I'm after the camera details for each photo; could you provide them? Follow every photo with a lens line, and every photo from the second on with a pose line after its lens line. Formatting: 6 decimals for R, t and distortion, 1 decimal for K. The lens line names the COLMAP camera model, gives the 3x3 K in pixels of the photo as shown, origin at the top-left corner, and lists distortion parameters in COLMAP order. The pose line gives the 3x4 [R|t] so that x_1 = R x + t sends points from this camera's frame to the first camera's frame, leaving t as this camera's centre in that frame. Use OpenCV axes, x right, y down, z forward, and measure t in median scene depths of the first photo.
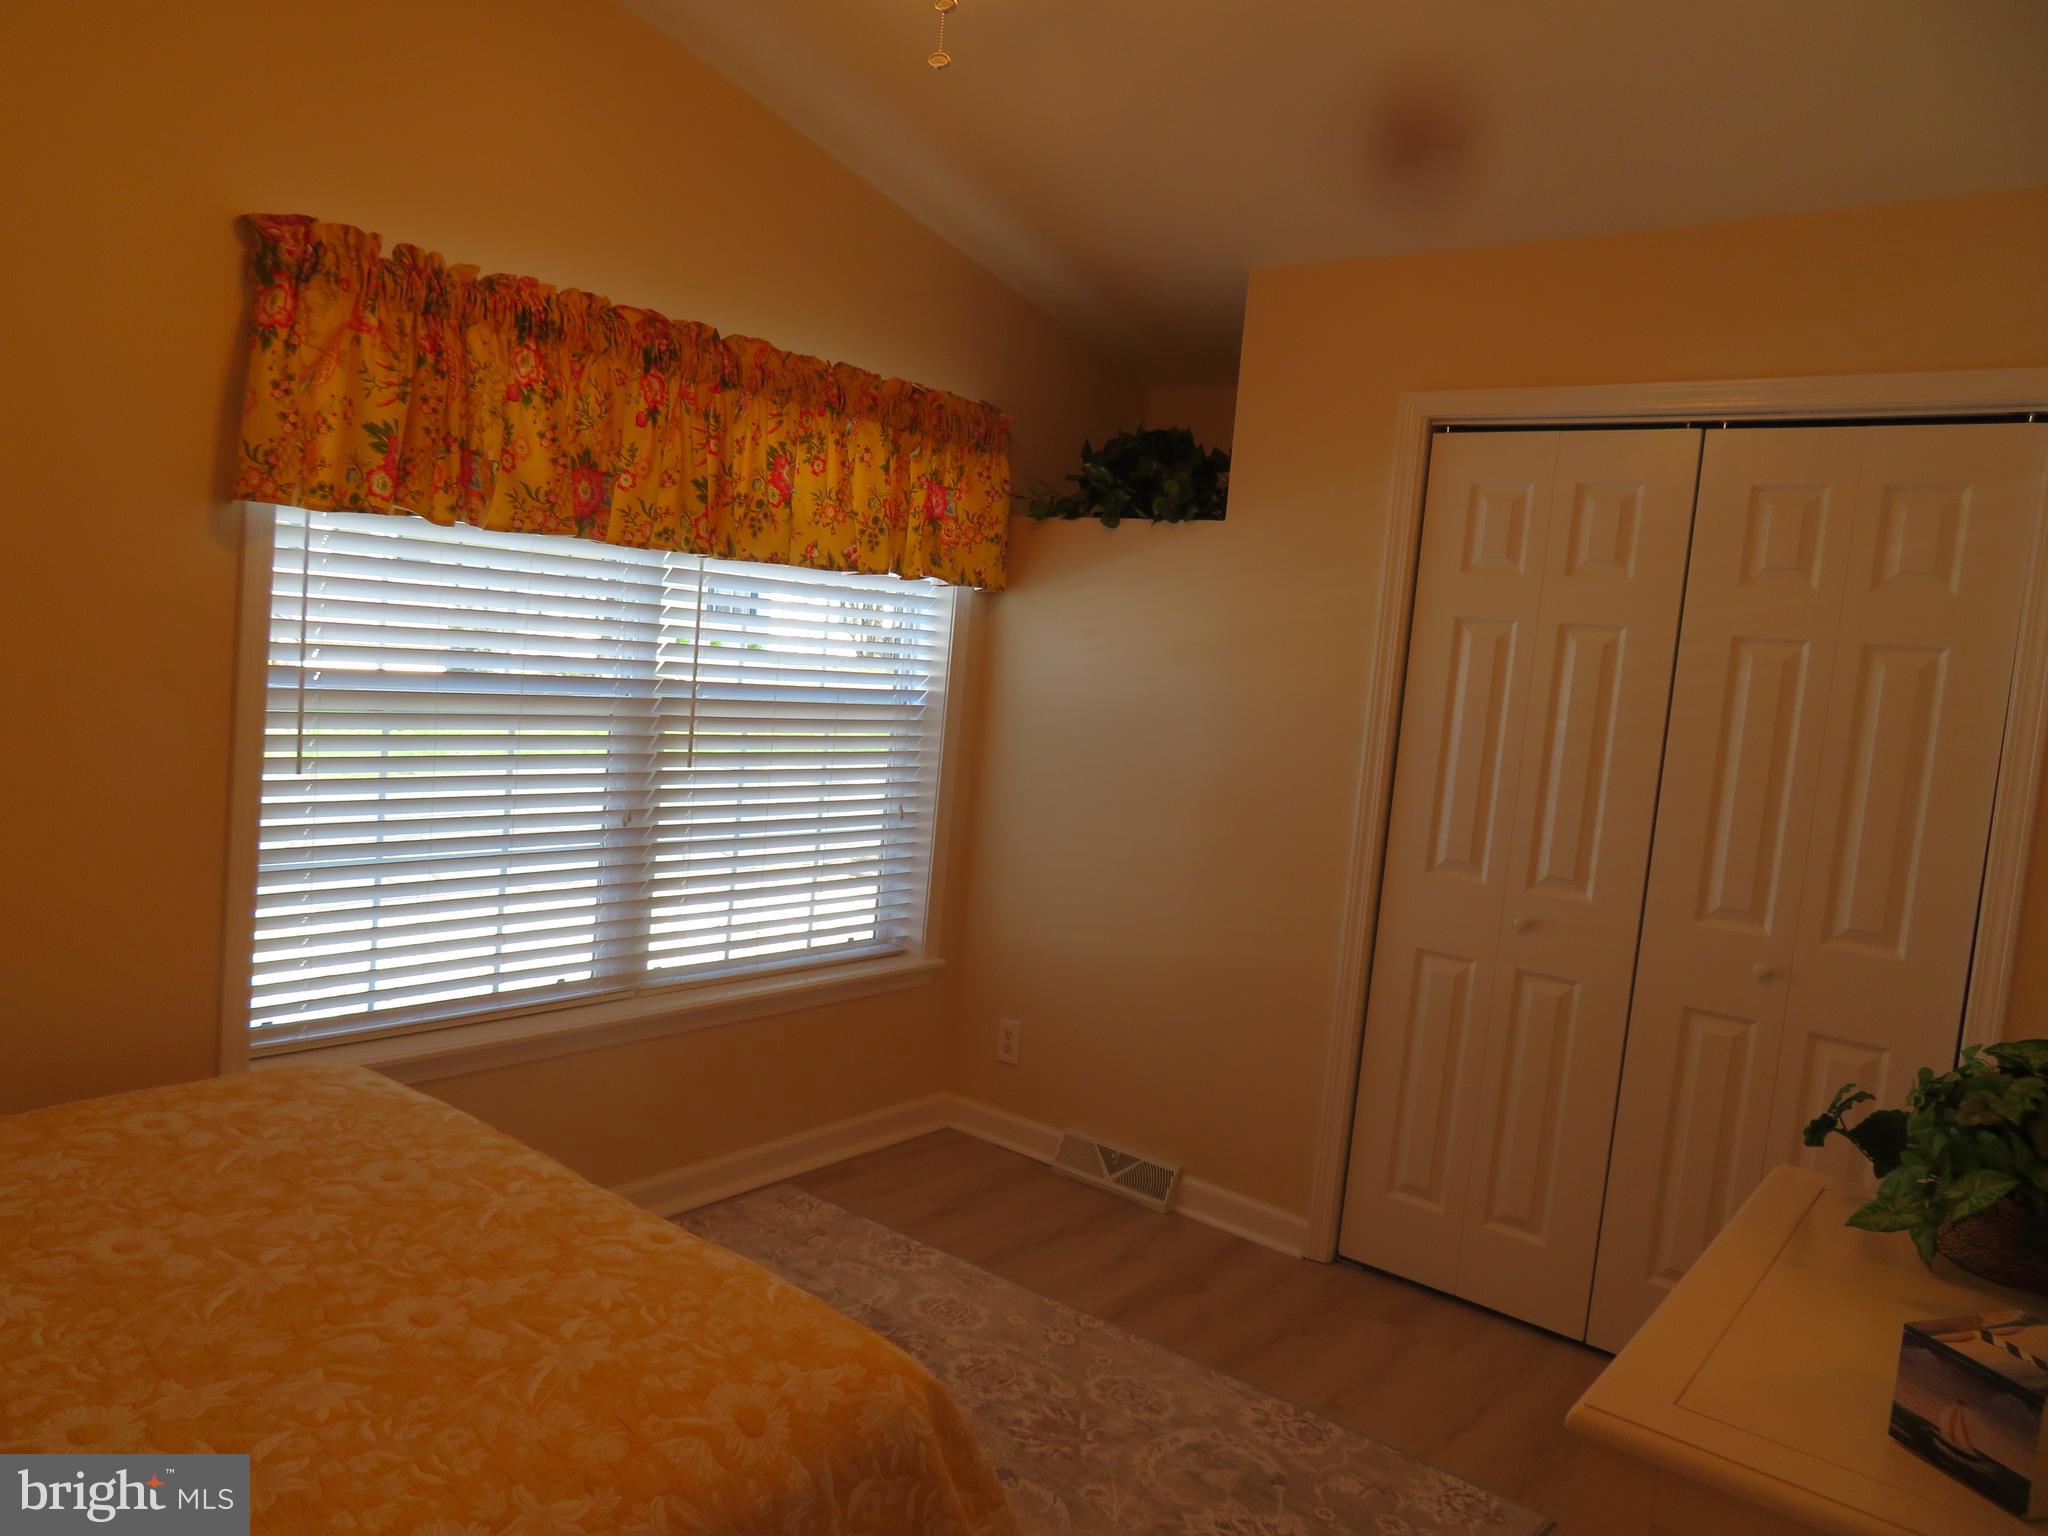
lens RADIAL K [[1452.7, 0, 1026.0], [0, 1452.7, 763.7], [0, 0, 1]] dist [-0.008672, 0.010786]
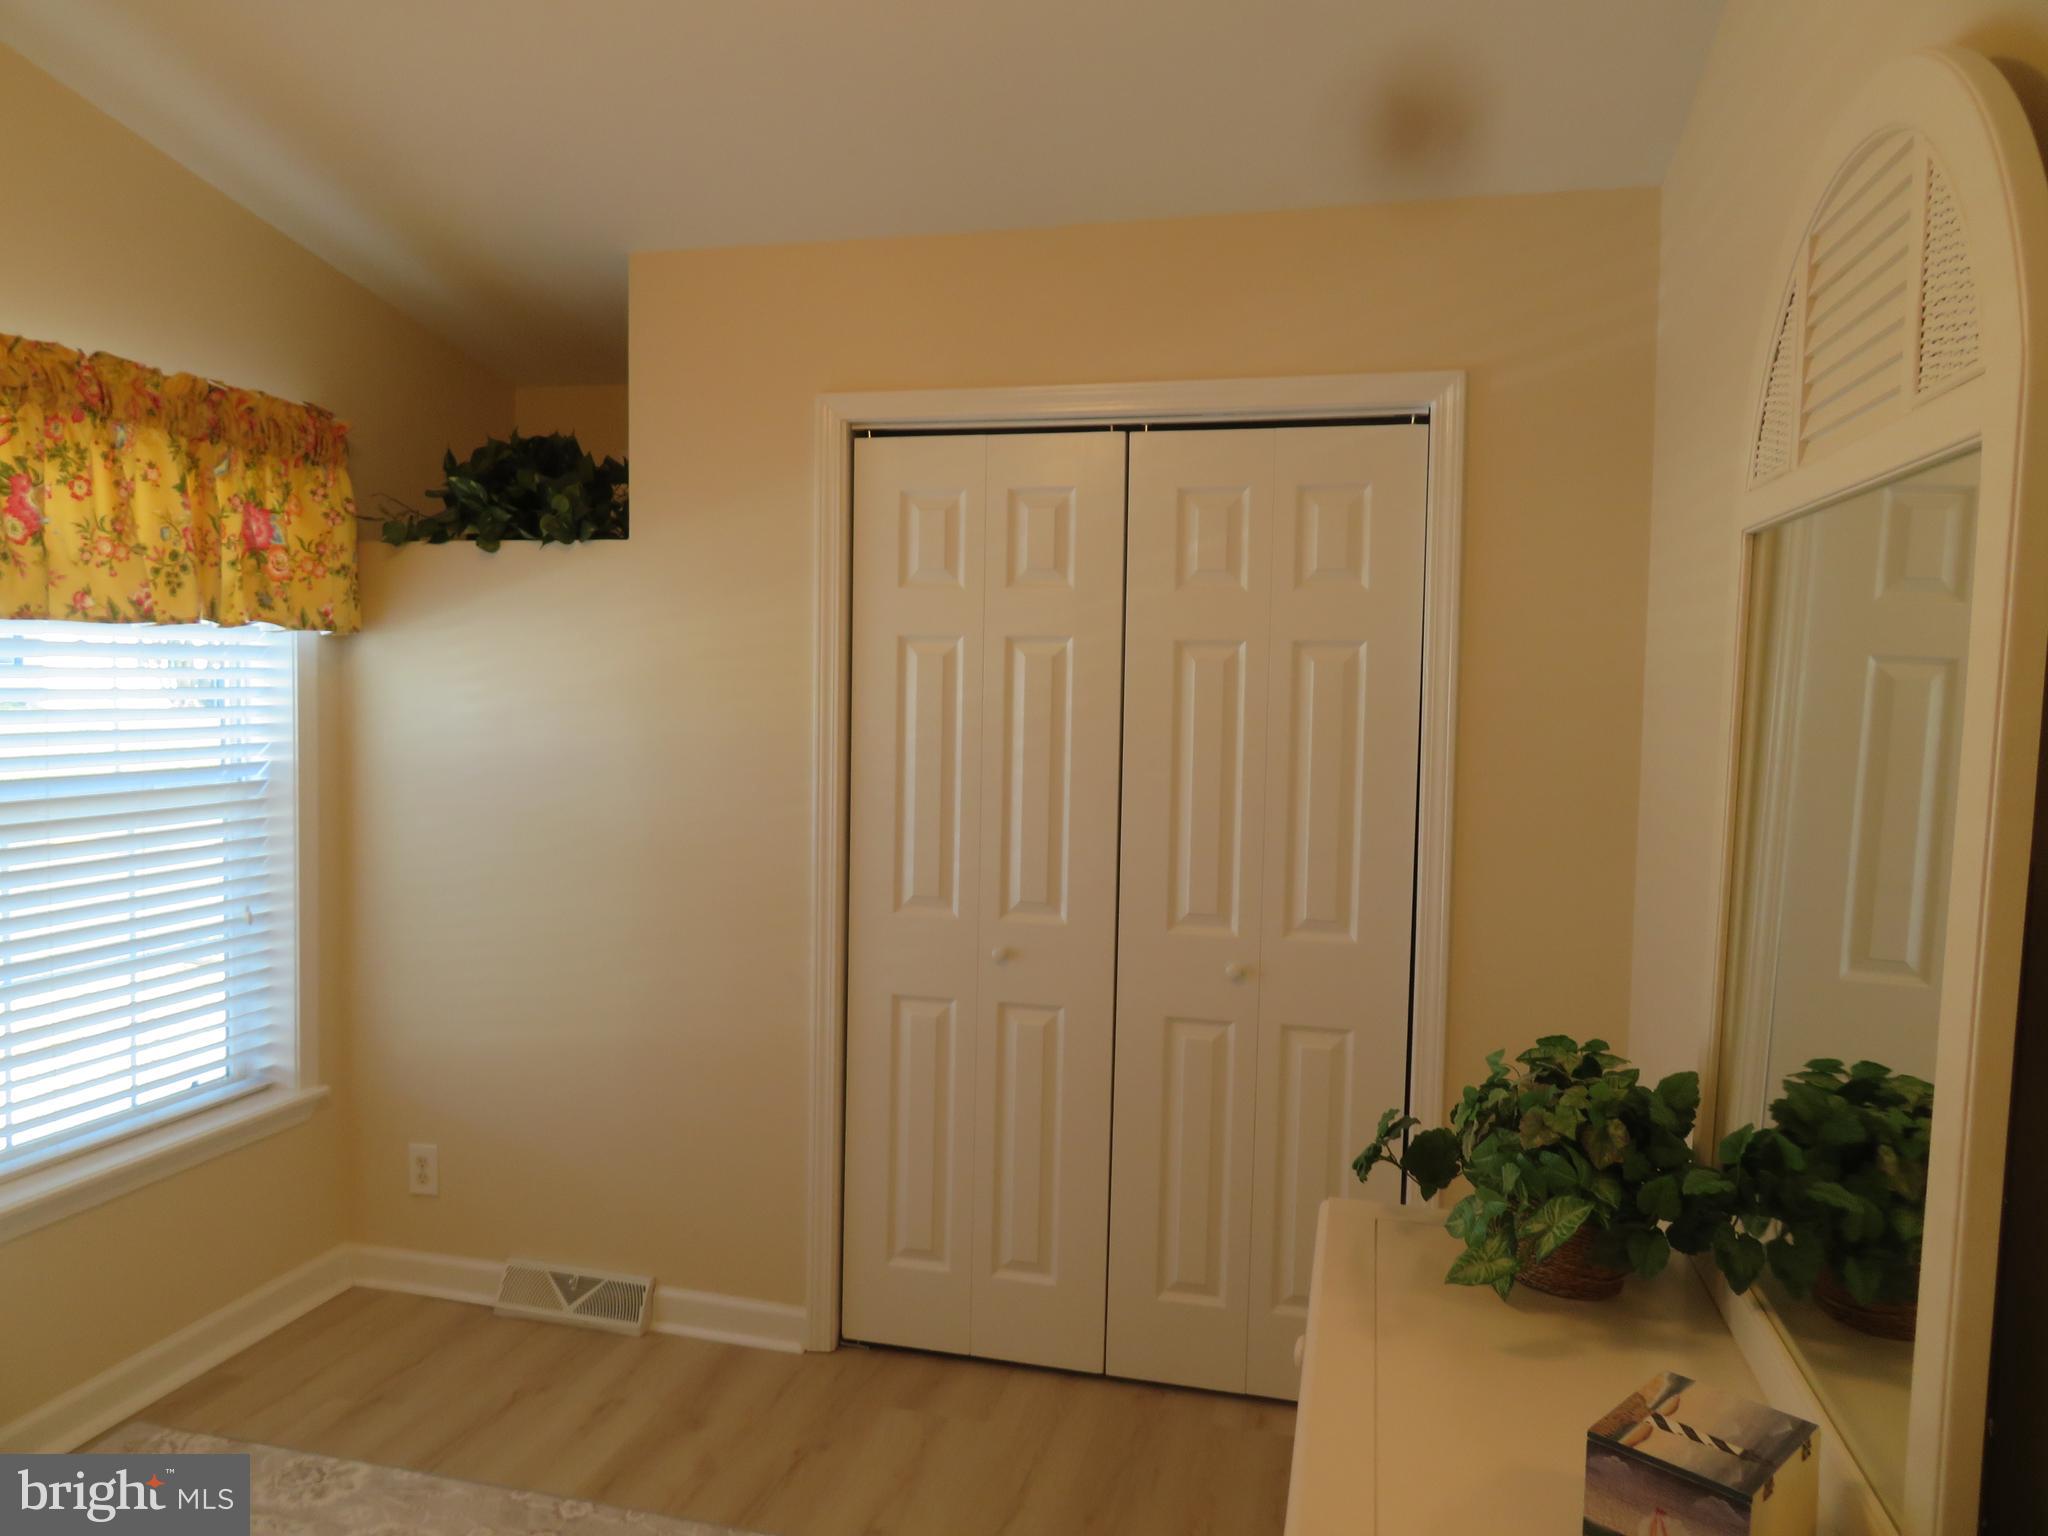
lens RADIAL K [[1452.7, 0, 1024.7], [0, 1452.7, 758.8], [0, 0, 1]] dist [-0.008672, 0.010786]
pose [[0.910418, -0.096710, 0.402228, -0.011515], [0.098680, 0.994993, 0.015875, -0.027027], [-0.401749, 0.025239, 0.915402, 0.108732]]
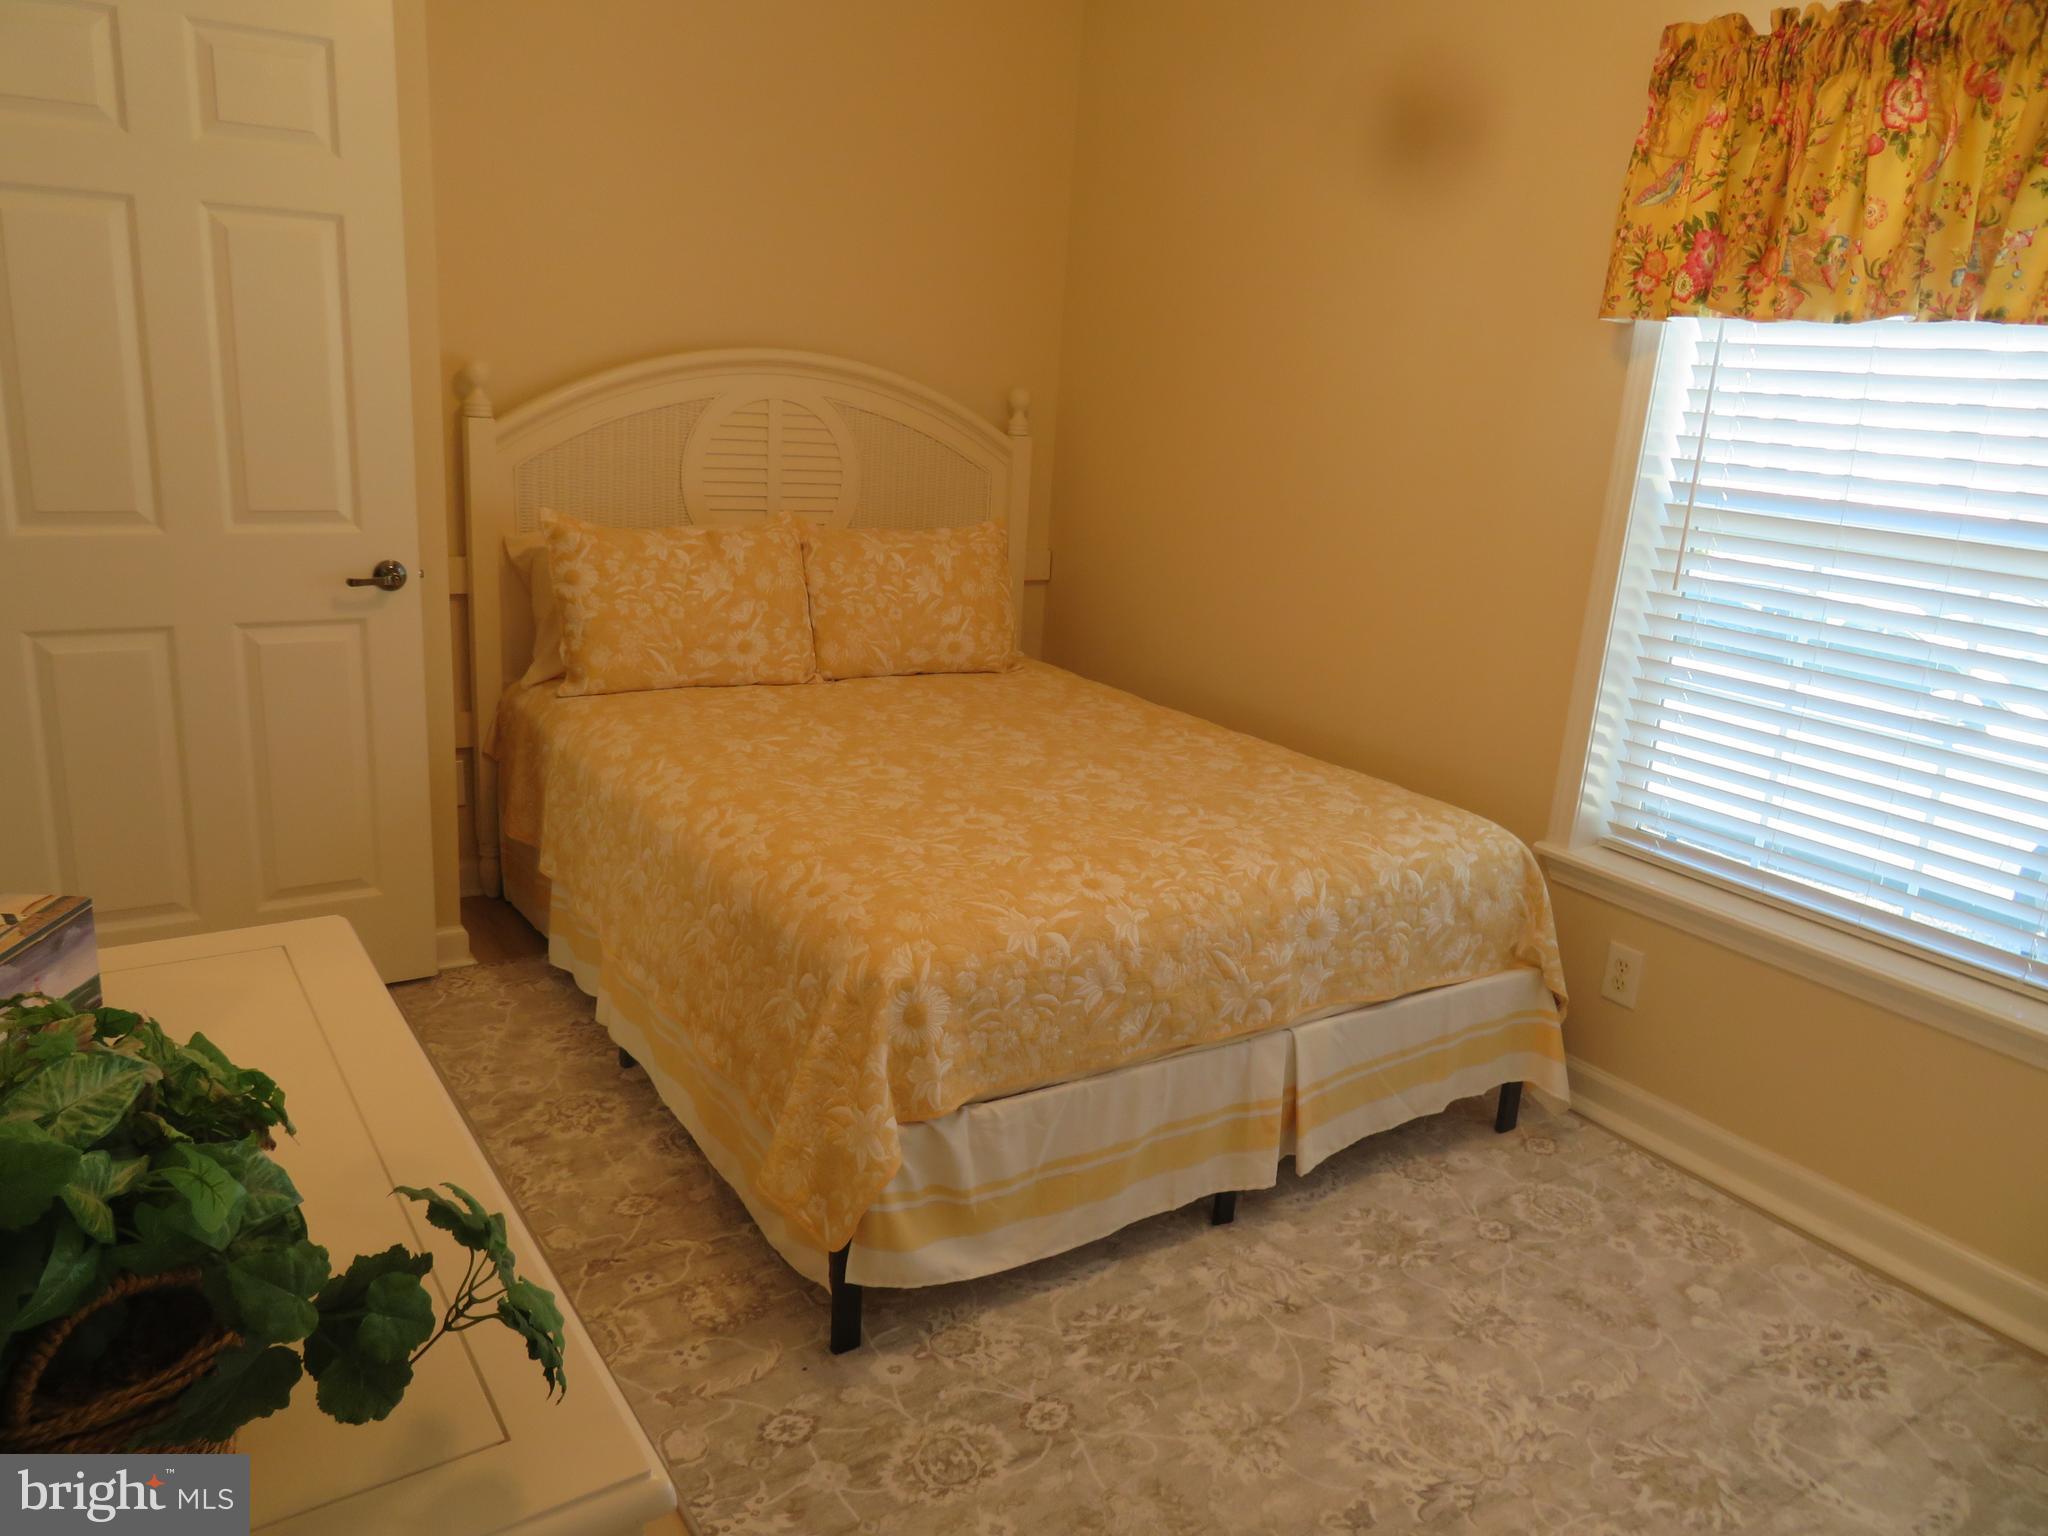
lens RADIAL K [[1452.7, 0, 1016.8], [0, 1452.7, 774.7], [0, 0, 1]] dist [-0.008672, 0.010786]
pose [[-0.313944, 0.157517, -0.936284, 0.992416], [-0.169177, 0.961080, 0.218415, -0.020512], [0.934247, 0.226968, -0.275077, 1.383027]]
